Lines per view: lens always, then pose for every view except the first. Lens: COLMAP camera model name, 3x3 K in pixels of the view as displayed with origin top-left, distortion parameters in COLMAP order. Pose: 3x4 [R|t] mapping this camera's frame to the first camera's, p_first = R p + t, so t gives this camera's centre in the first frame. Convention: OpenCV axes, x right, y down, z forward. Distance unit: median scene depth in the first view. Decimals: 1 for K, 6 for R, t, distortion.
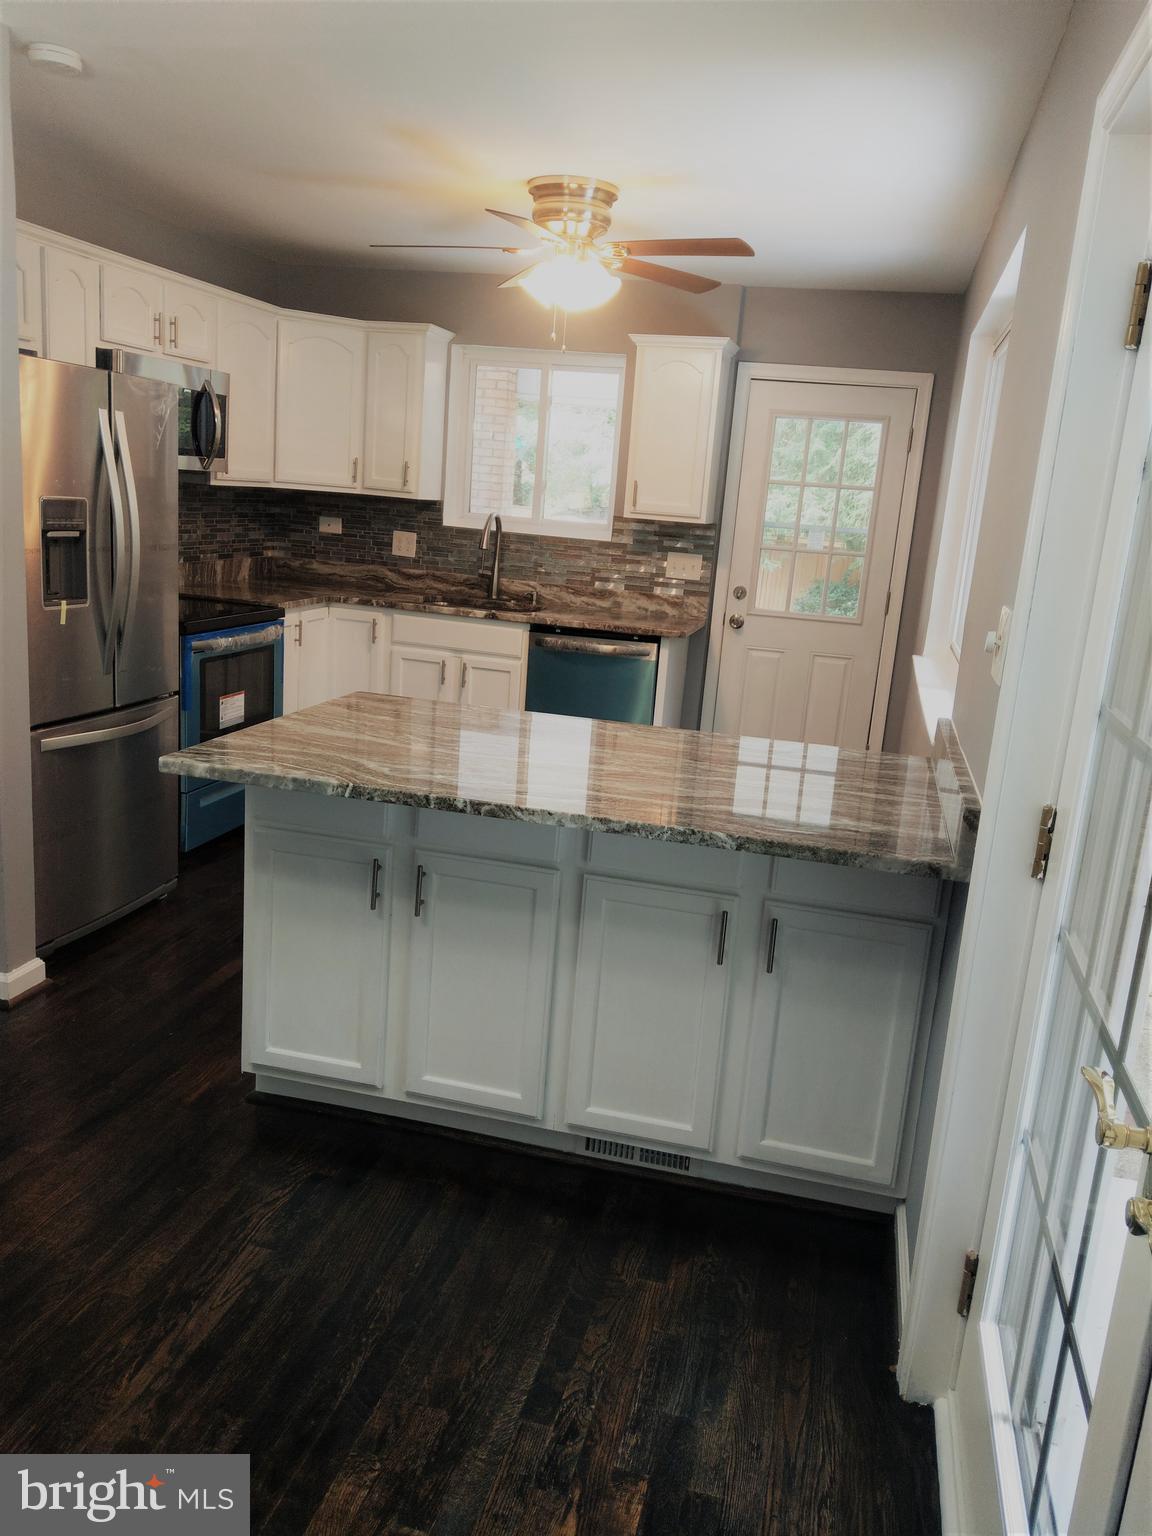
lens RADIAL K [[1185.2, 0, 598.7], [0, 1185.2, 768.4], [0, 0, 1]] dist [0.126938, -0.243895]
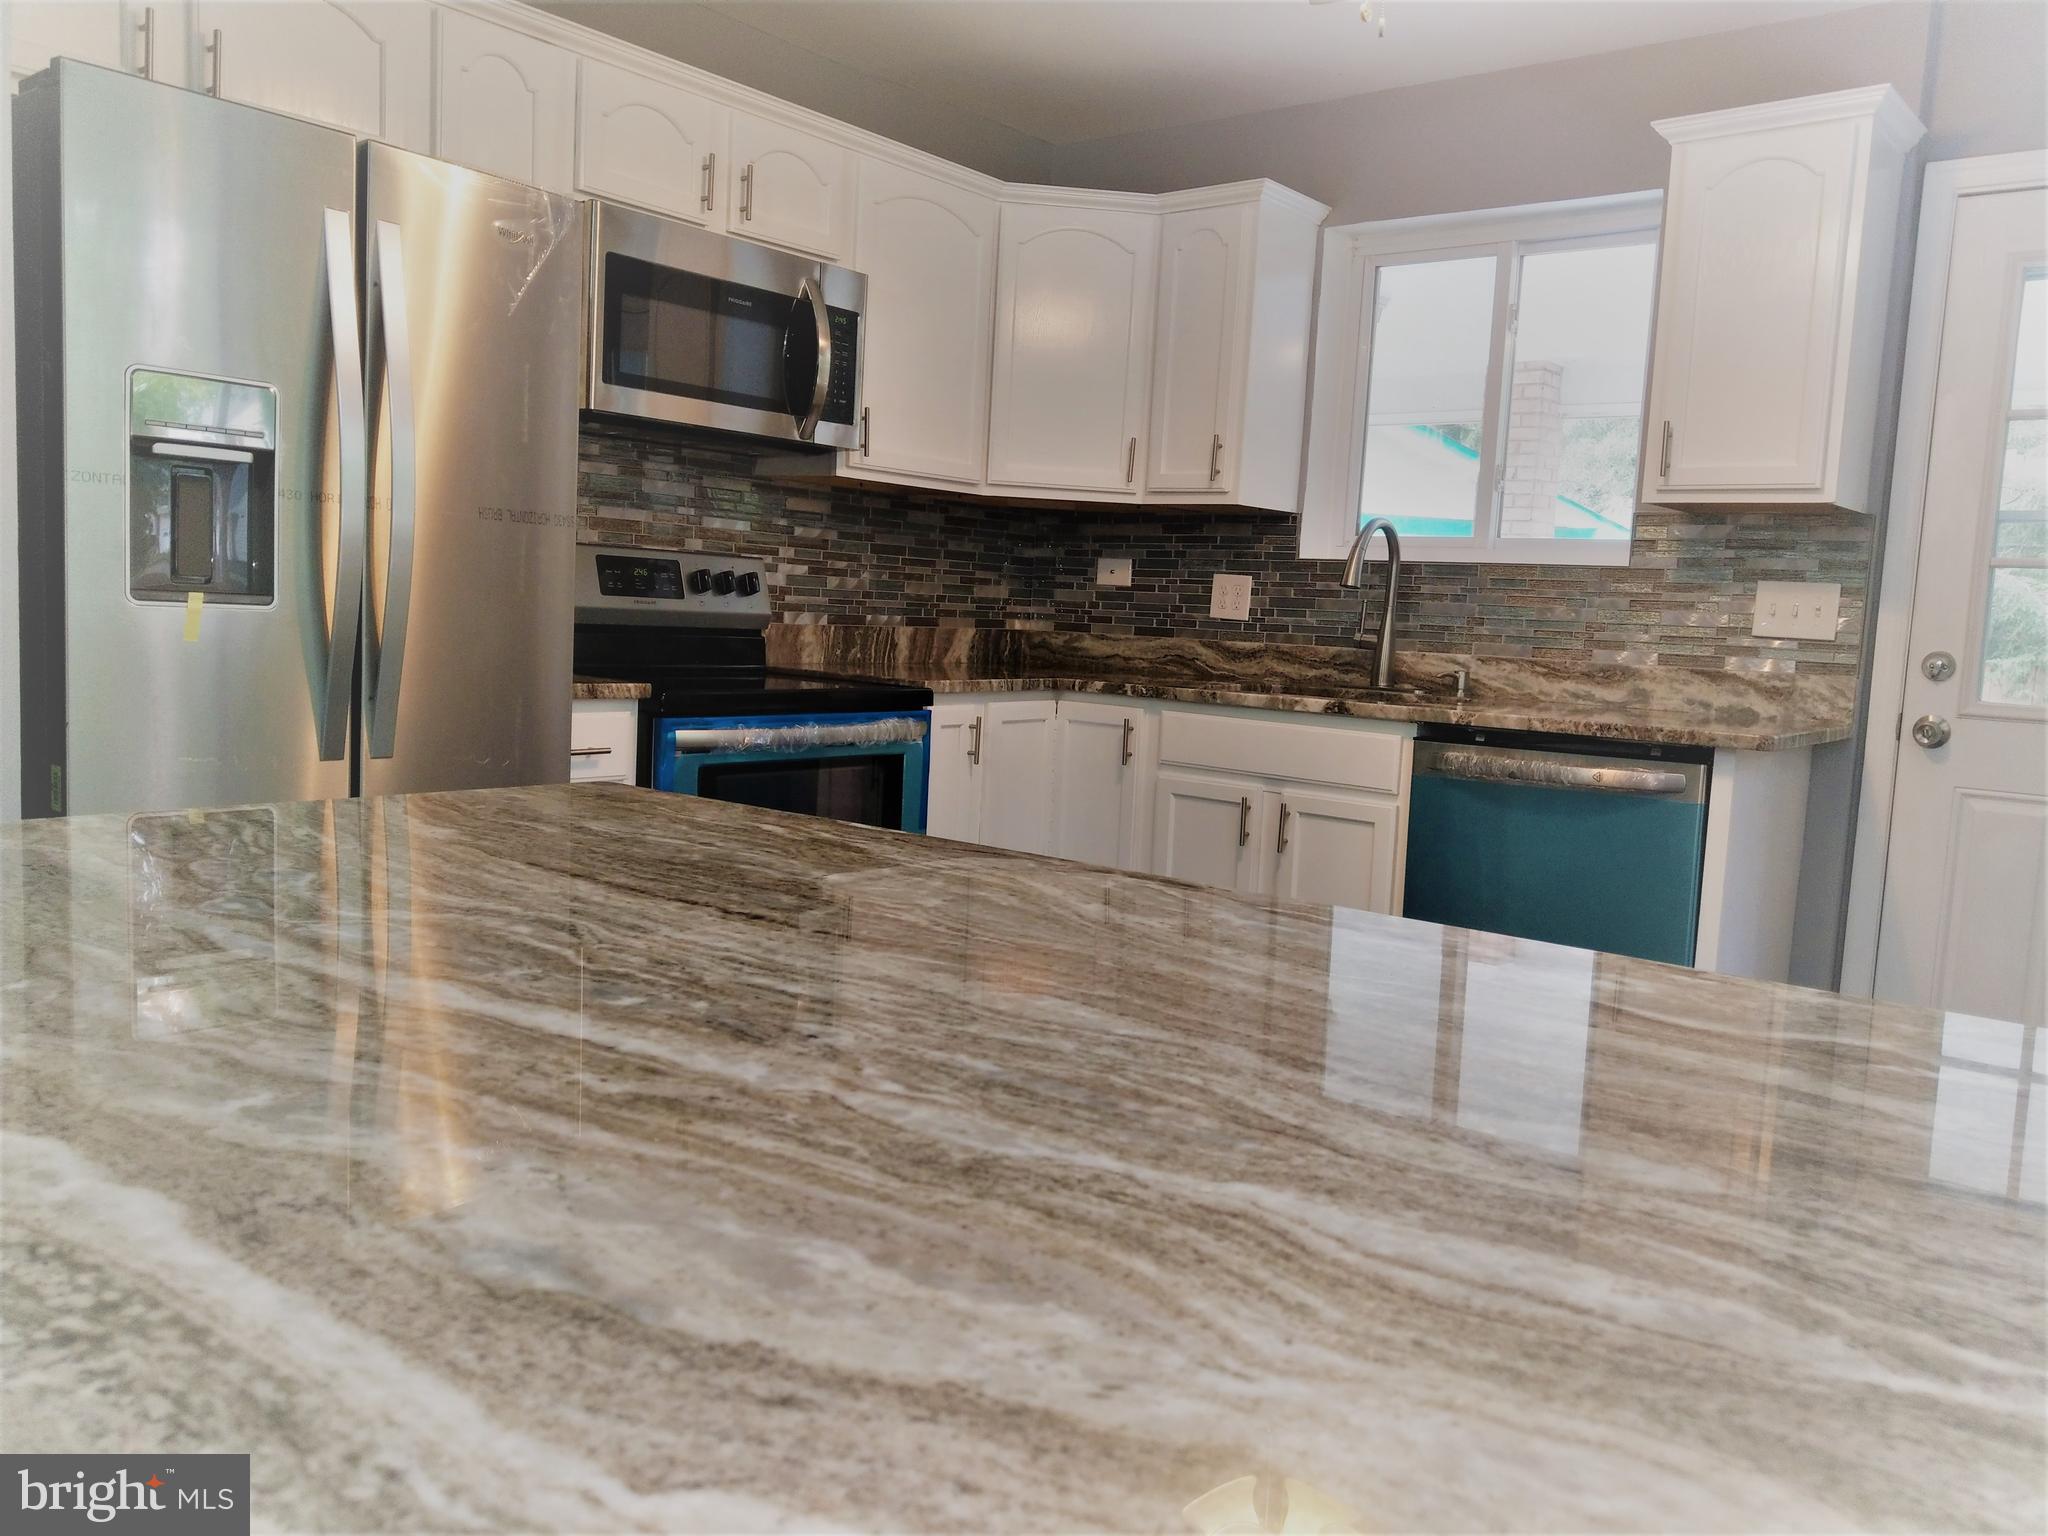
lens RADIAL K [[1580.3, 0, 1053.2], [0, 1580.3, 754.7], [0, 0, 1]] dist [0.126938, -0.243895]
pose [[0.907184, 0.007063, -0.420676, 0.072296], [-0.073849, 0.987009, -0.142685, -0.007159], [0.414203, 0.160508, 0.895920, 0.342953]]
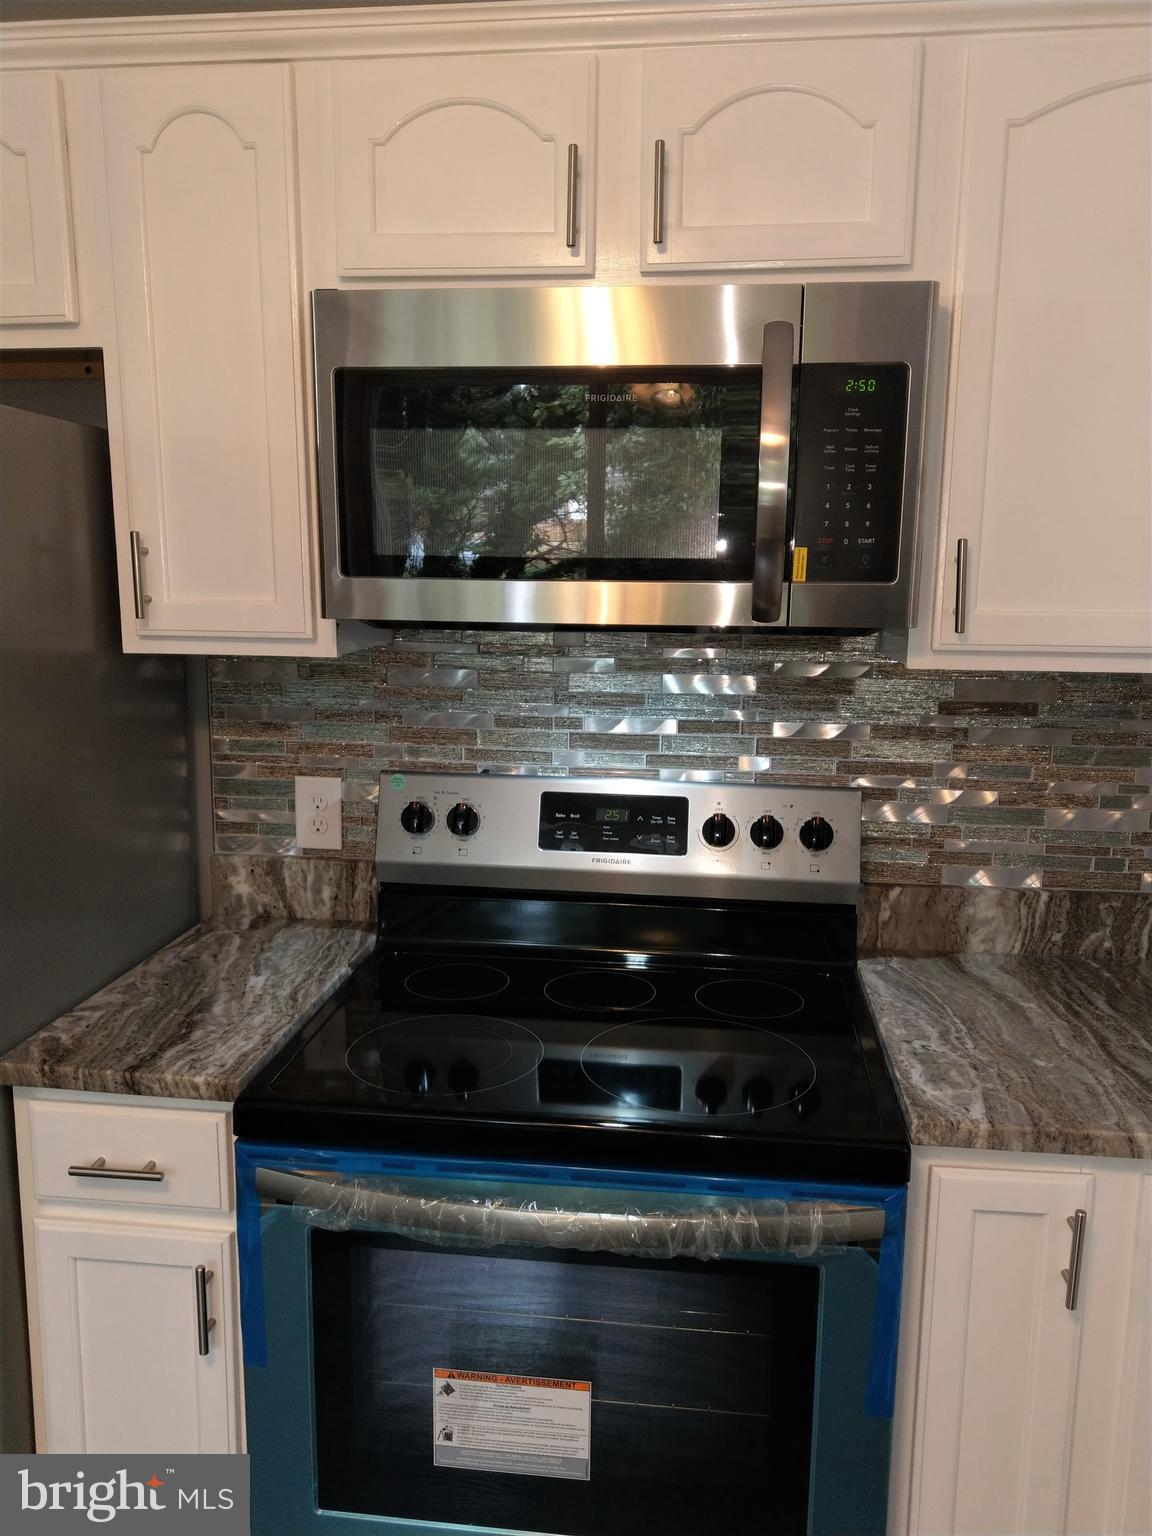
lens RADIAL K [[1185.2, 0, 598.7], [0, 1185.2, 768.4], [0, 0, 1]] dist [0.126938, -0.243895]
pose [[0.110322, 0.099612, -0.988892, -0.024621], [-0.224609, 0.971724, 0.072825, -0.187703], [0.968184, 0.214080, 0.129576, 0.773019]]
